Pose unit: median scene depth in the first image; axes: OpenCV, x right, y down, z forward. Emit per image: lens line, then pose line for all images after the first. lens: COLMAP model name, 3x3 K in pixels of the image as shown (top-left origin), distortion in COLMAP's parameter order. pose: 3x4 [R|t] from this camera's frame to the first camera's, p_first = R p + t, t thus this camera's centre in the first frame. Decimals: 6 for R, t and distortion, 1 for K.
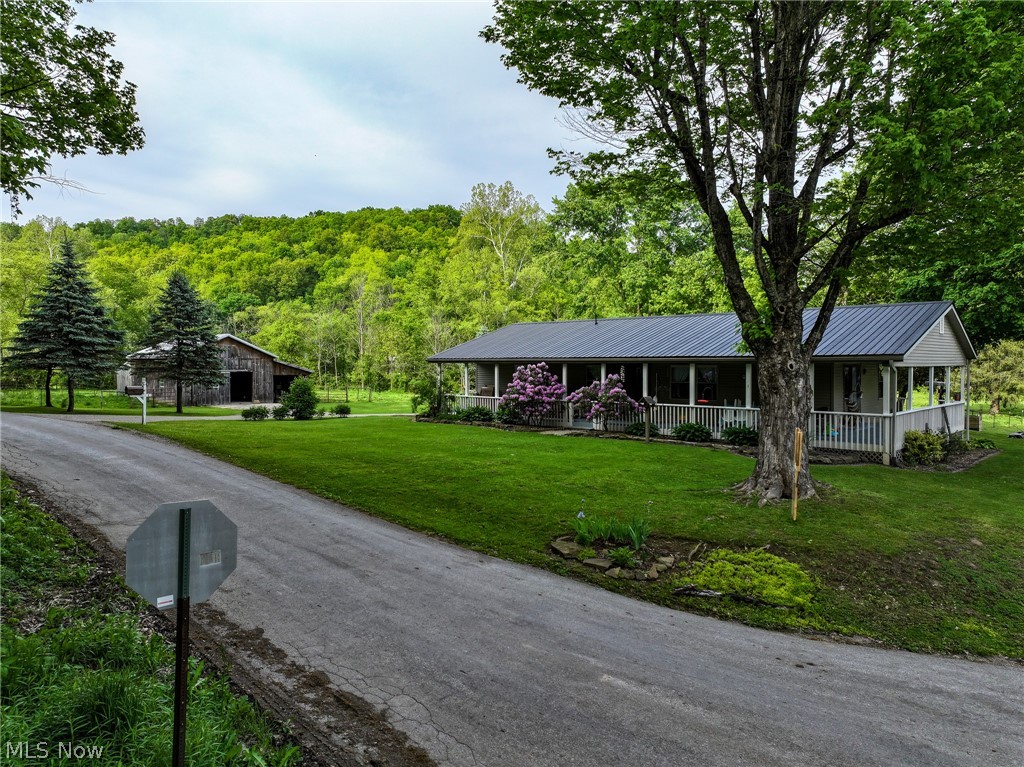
lens RADIAL K [[715.0, 0, 512.0], [0, 715.0, 383.5], [0, 0, 1]] dist [0.007579, 0.001237]
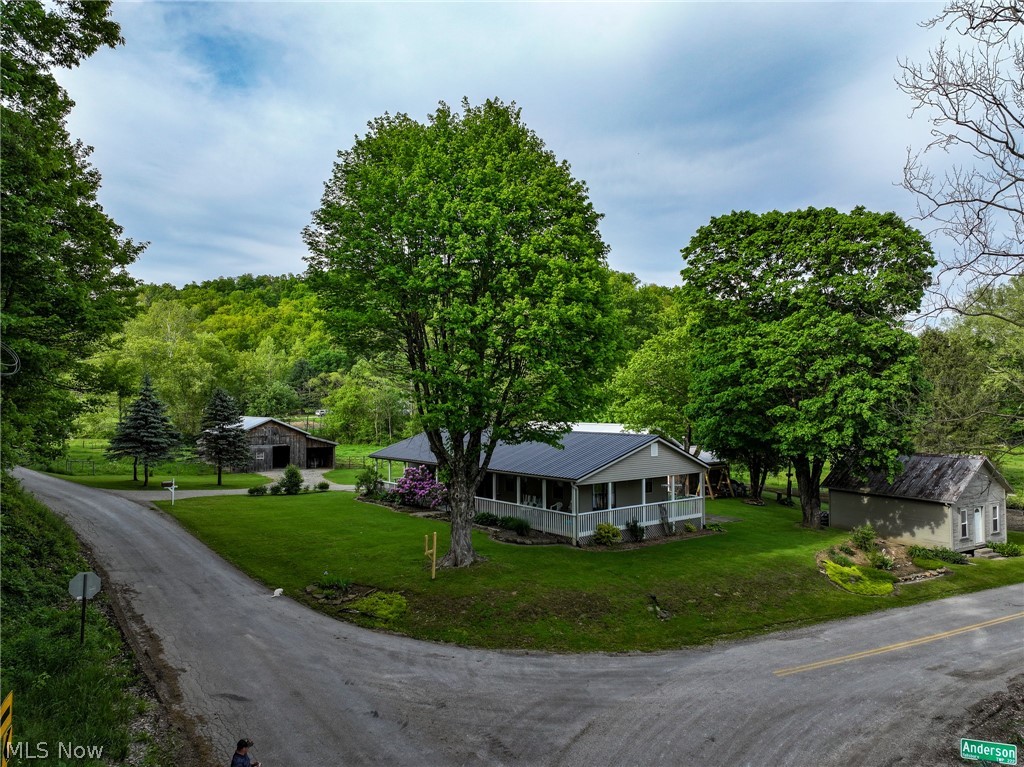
lens RADIAL K [[715.0, 0, 512.0], [0, 715.0, 383.5], [0, 0, 1]] dist [0.007579, 0.001237]
pose [[0.990063, -0.003151, -0.140588, 0.336187], [-0.004304, 0.998601, -0.052696, -0.093880], [0.140557, 0.052778, 0.988665, -0.365462]]
